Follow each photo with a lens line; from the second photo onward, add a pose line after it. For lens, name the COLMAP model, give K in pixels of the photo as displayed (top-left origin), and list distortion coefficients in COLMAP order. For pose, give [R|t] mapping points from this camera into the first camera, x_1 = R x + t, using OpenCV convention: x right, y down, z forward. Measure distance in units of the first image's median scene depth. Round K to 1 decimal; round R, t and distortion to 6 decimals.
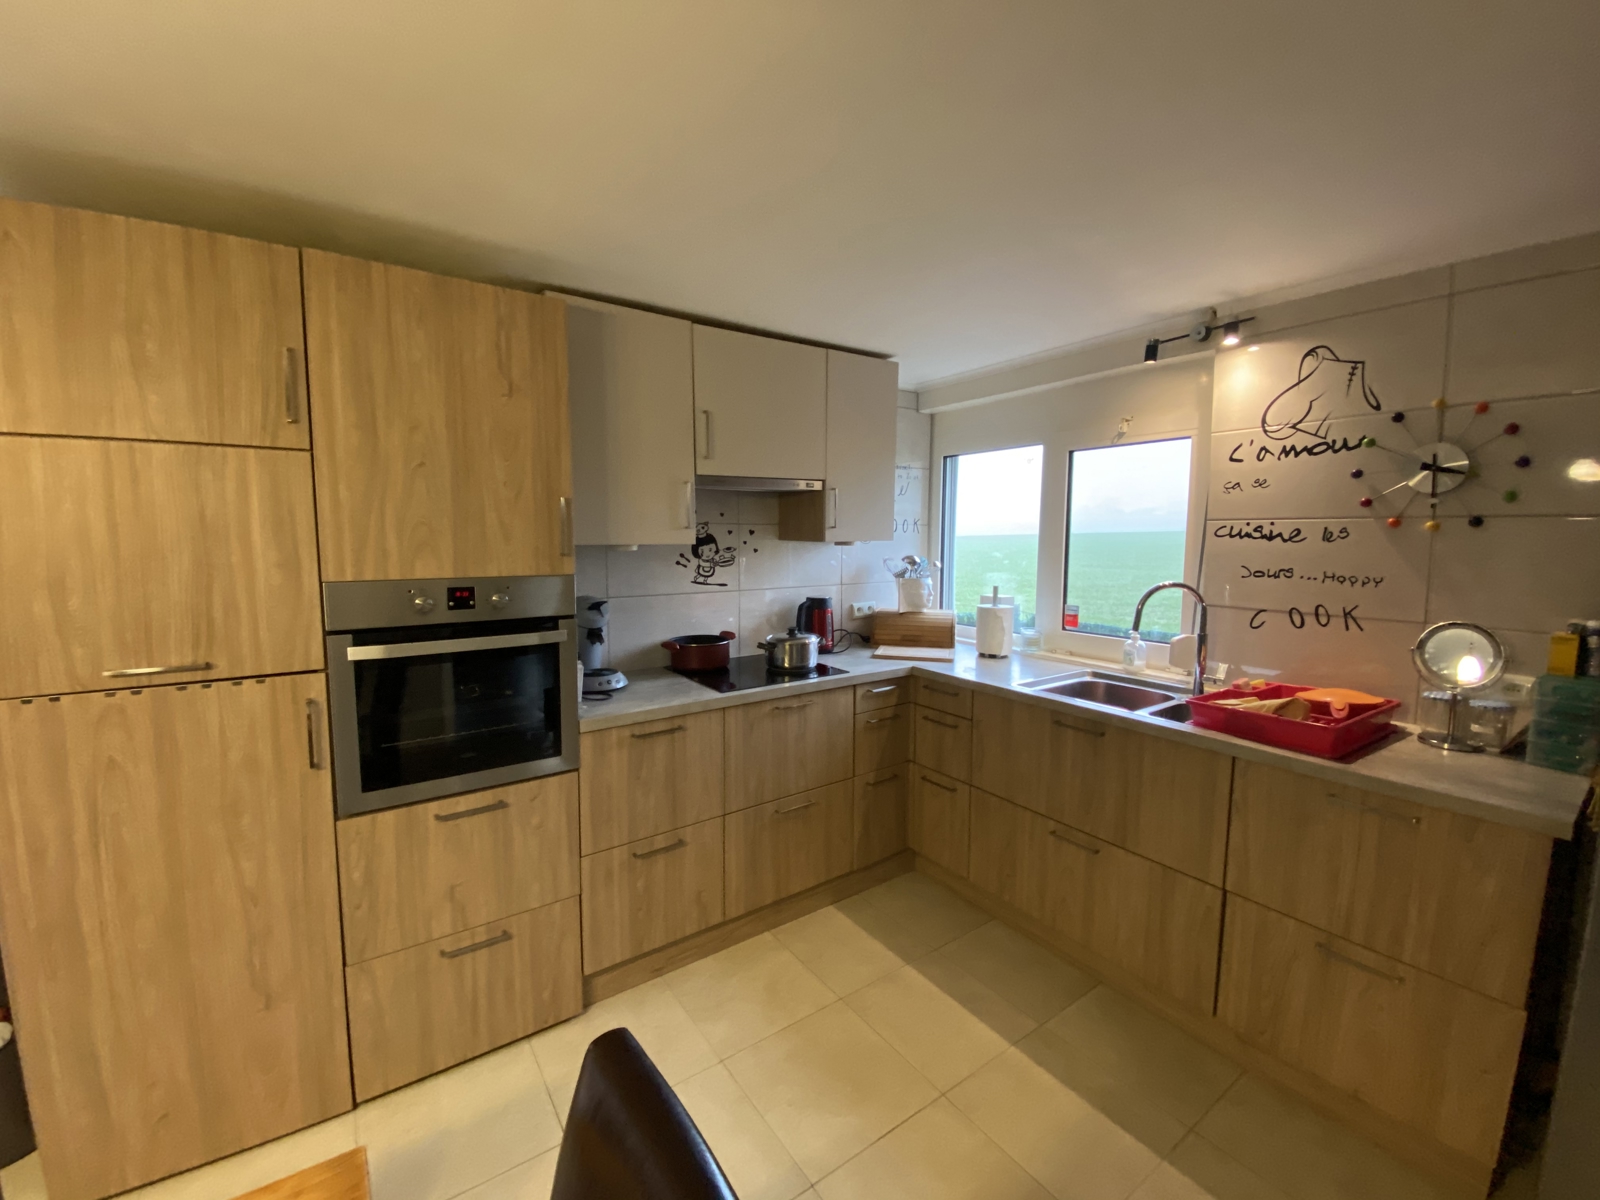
lens RADIAL K [[645.2, 0, 805.8], [0, 645.2, 601.0], [0, 0, 1]] dist [-0.001672, -0.002230]
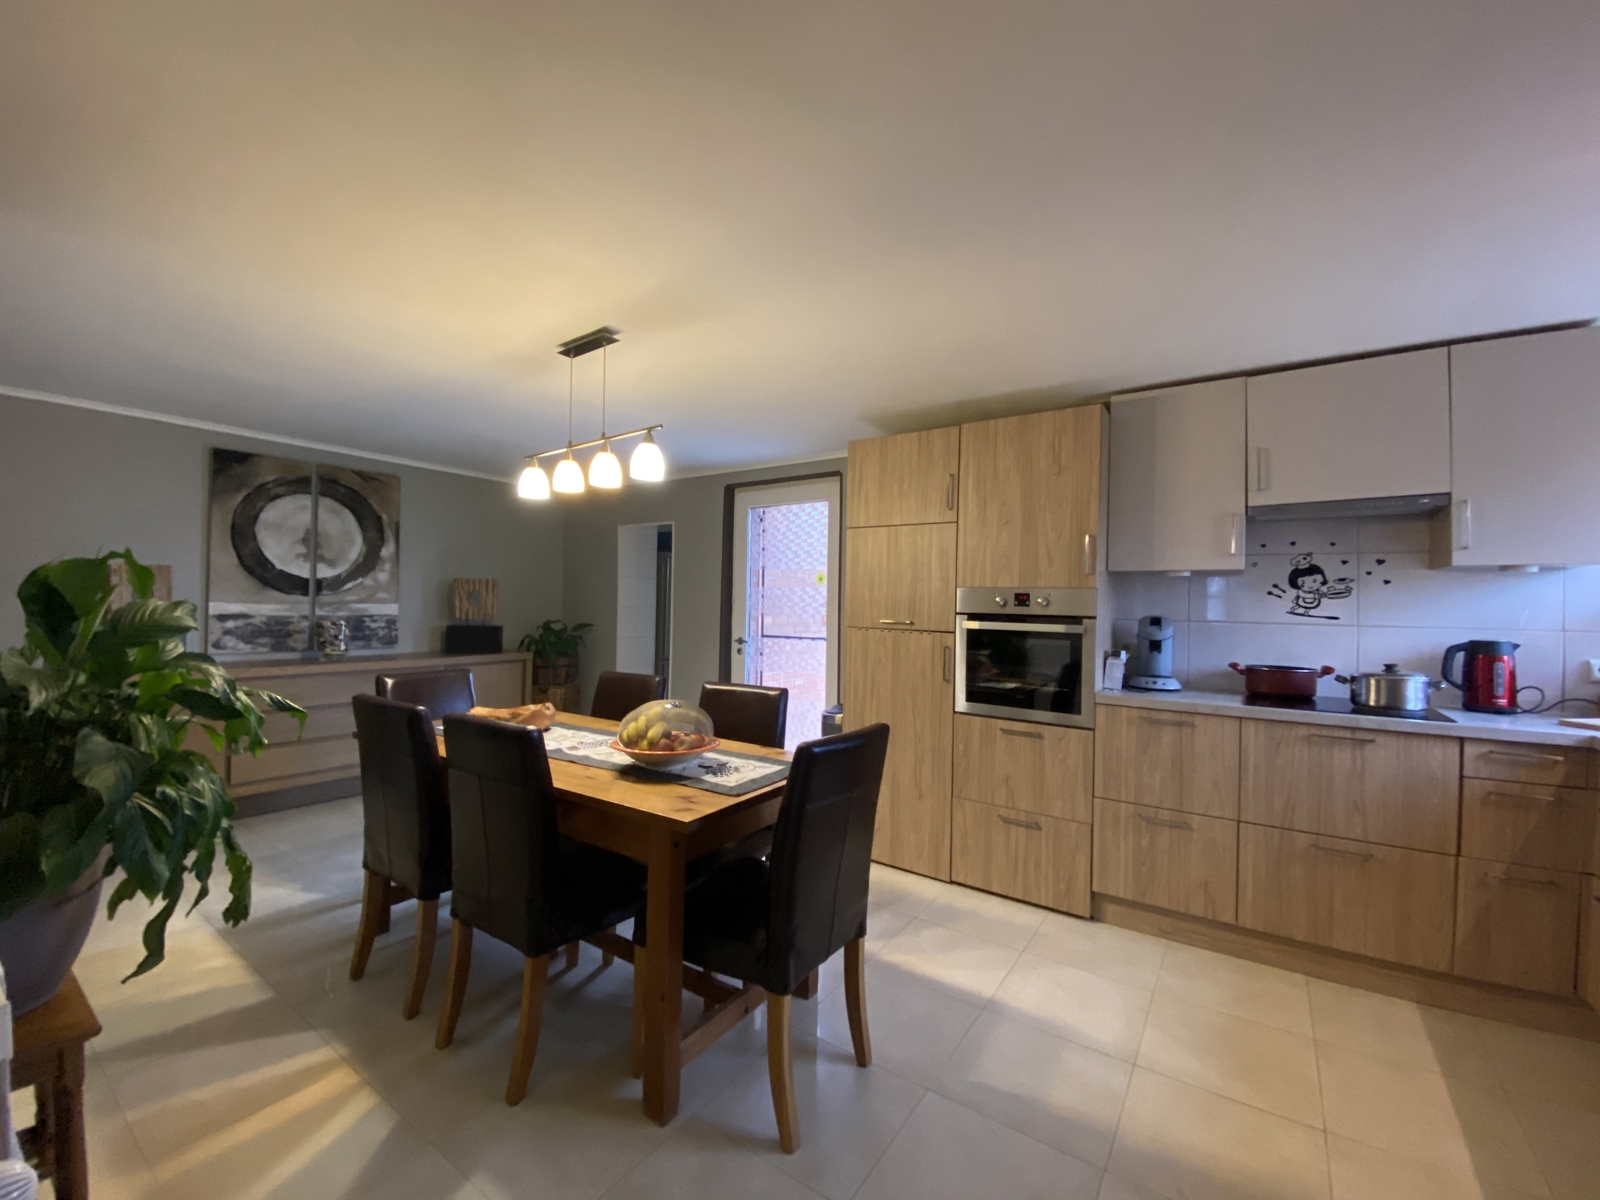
lens RADIAL K [[645.2, 0, 788.7], [0, 645.2, 602.8], [0, 0, 1]] dist [-0.001672, -0.002230]
pose [[0.340123, 0.008632, -0.940341, 0.637315], [-0.111565, 0.993266, -0.031235, 0.093827], [0.933740, 0.115533, 0.338796, -0.098688]]
